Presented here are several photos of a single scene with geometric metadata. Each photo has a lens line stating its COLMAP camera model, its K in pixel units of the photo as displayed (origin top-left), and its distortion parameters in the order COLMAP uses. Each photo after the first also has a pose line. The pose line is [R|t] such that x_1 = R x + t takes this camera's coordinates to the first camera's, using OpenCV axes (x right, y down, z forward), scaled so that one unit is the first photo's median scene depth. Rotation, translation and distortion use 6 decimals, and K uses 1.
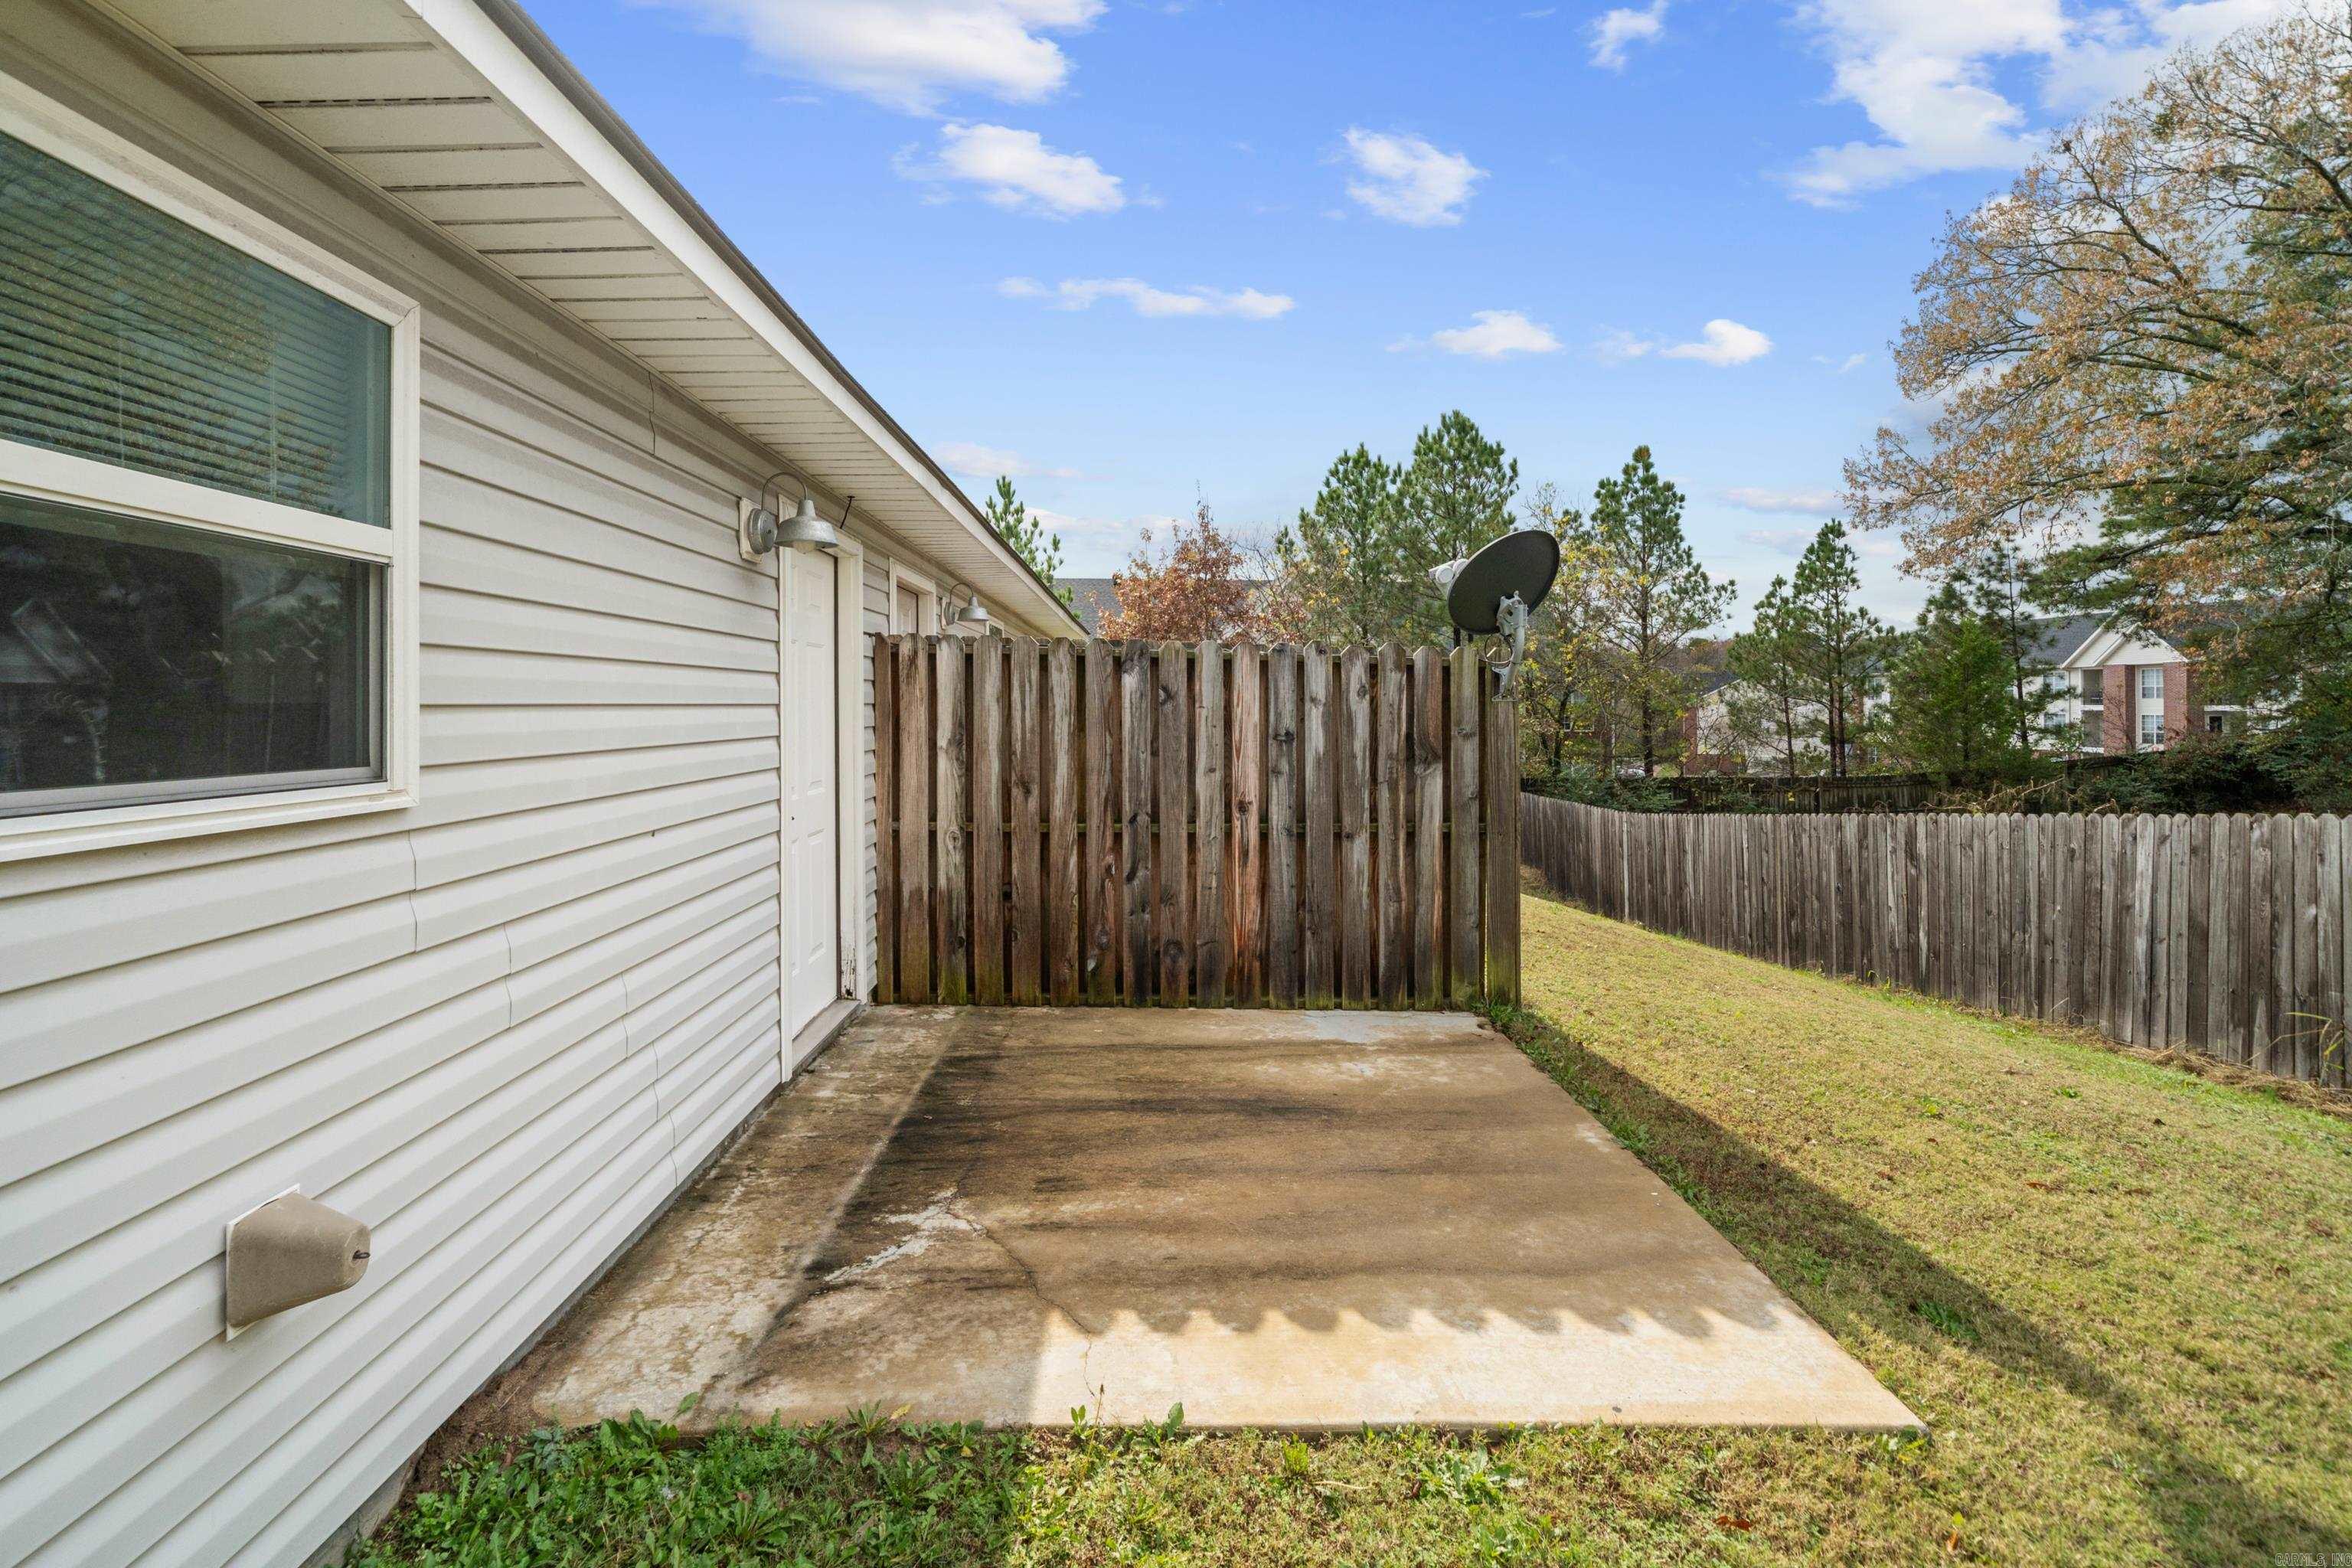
lens RADIAL K [[1041.8, 0, 1176.9], [0, 1041.8, 707.4], [0, 0, 1]] dist [0.000305, 0.000110]
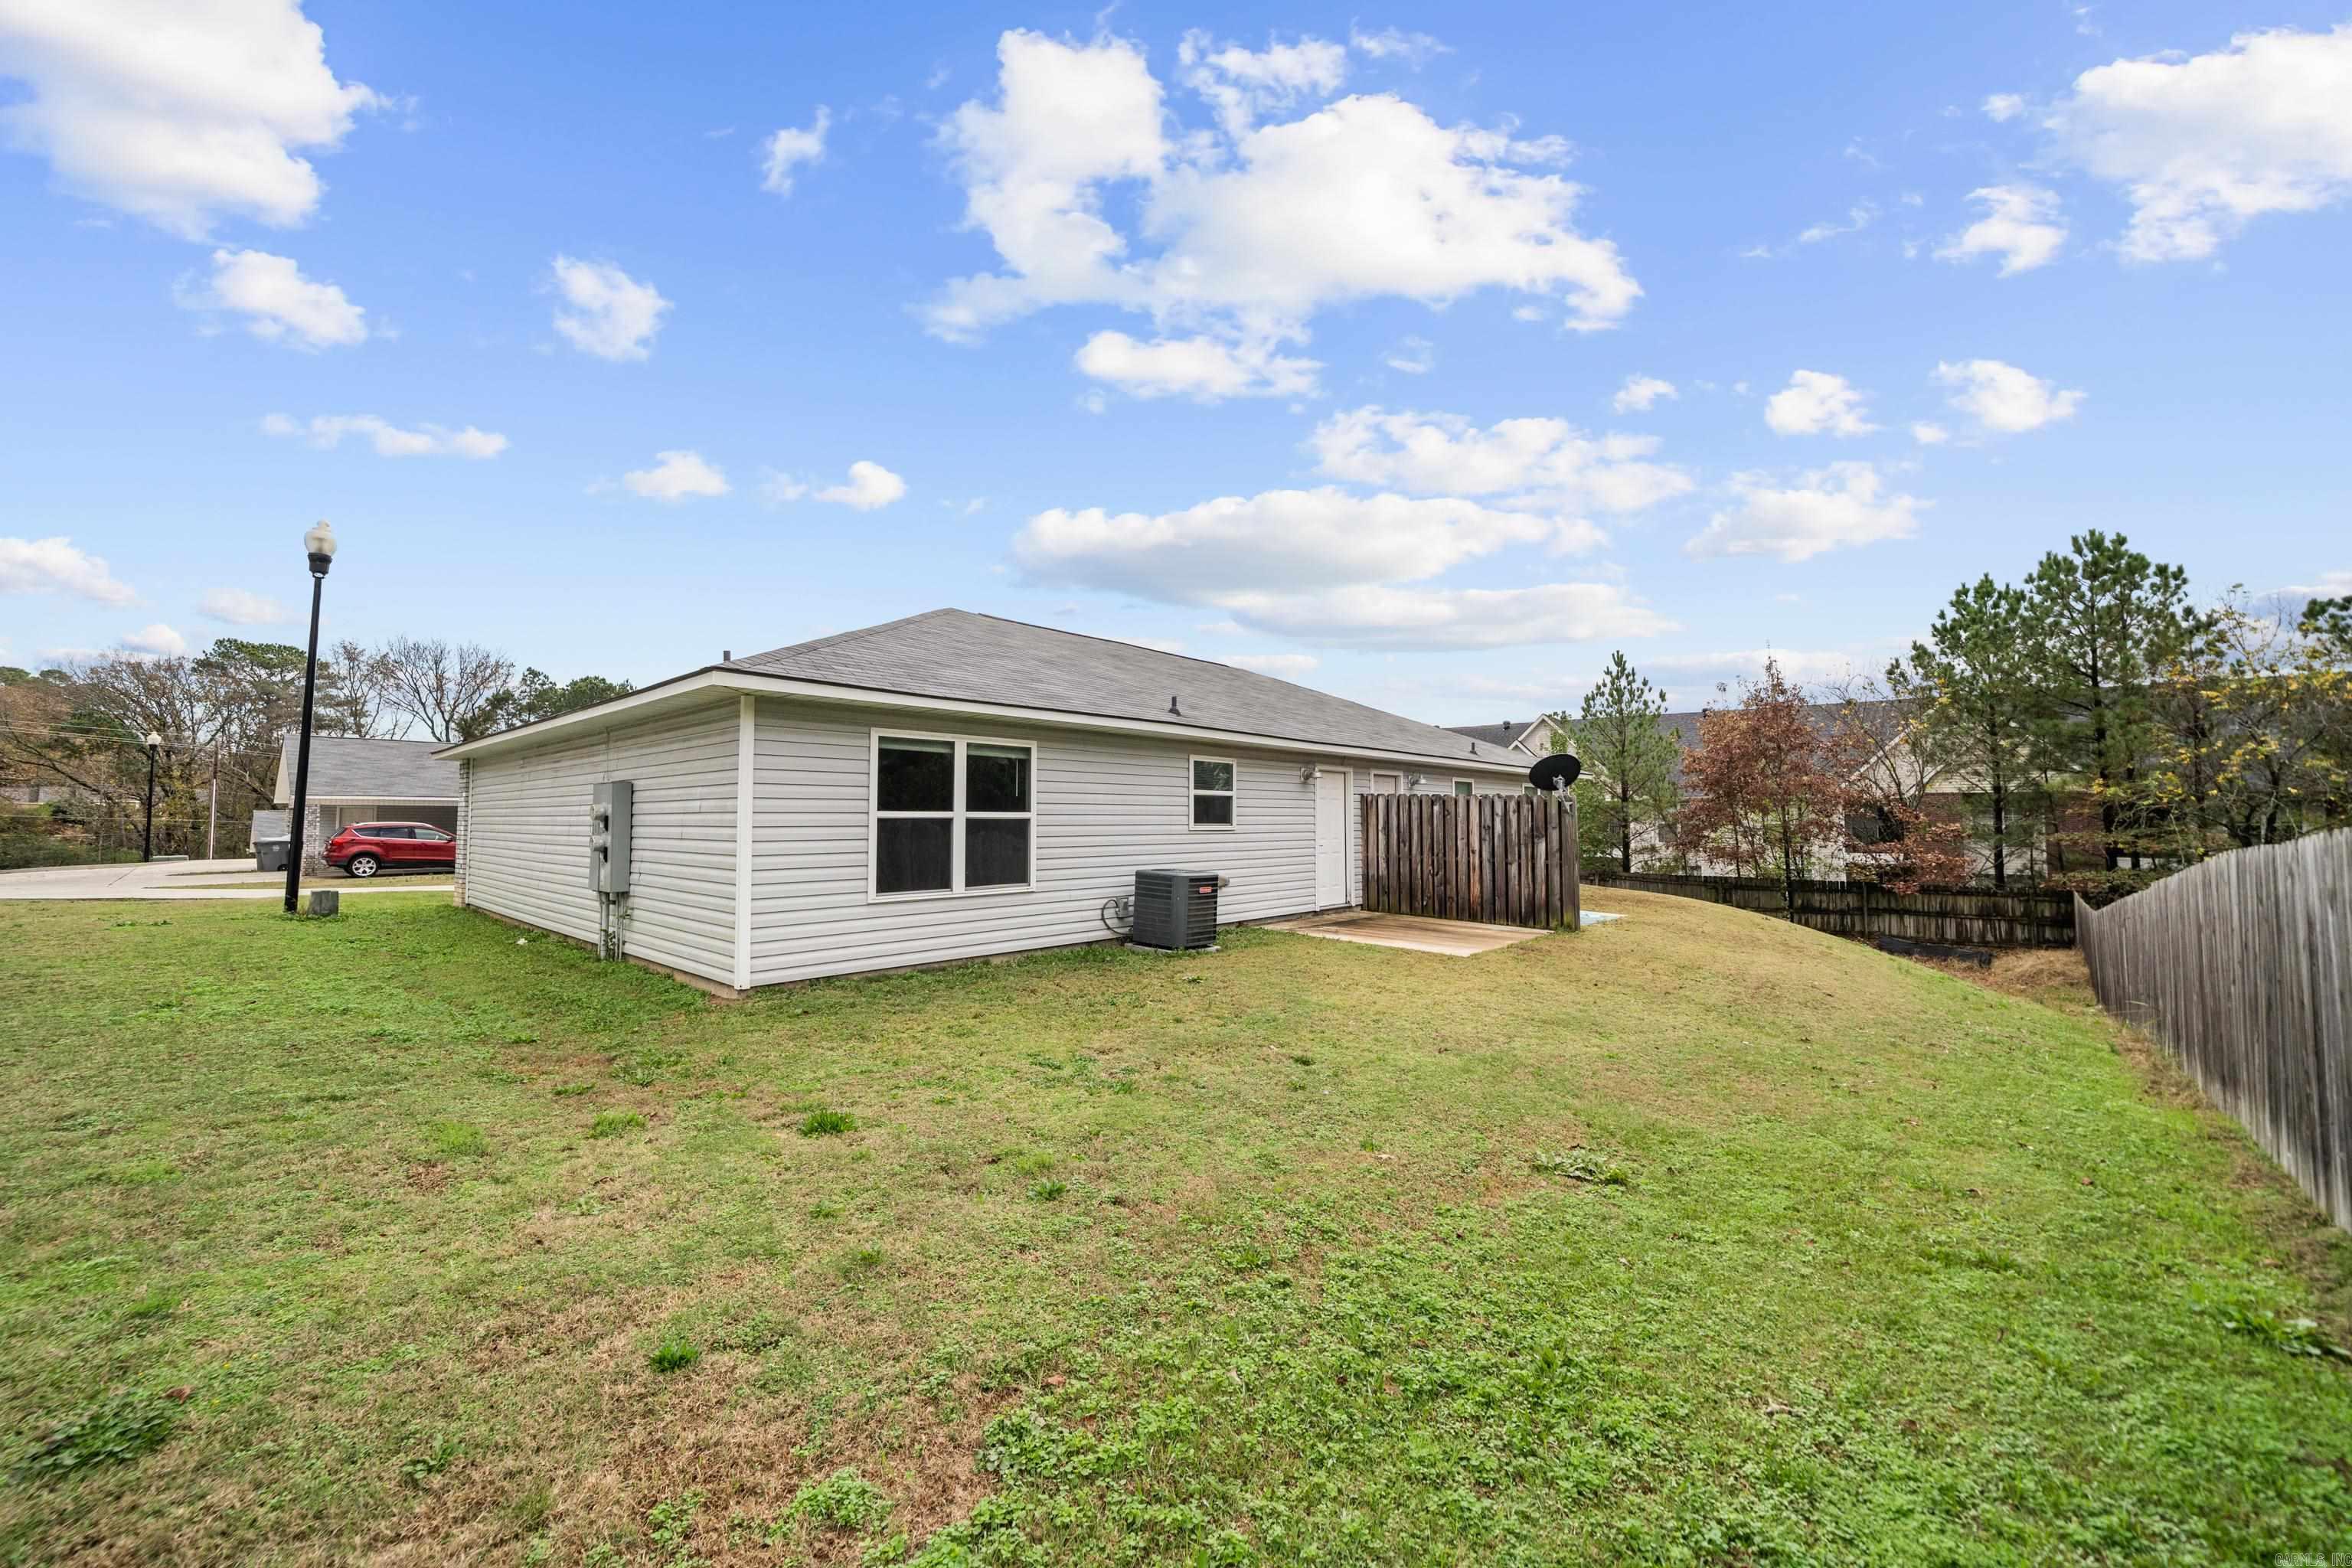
lens RADIAL K [[885.6, 0, 1176.0], [0, 885.6, 784.0], [0, 0, 1]] dist [-0.000231, 0.000207]
pose [[0.729807, -0.022115, -0.683296, 1.143601], [-0.005213, 0.999268, -0.037910, 0.005459], [0.683634, 0.031229, 0.729157, -1.359723]]
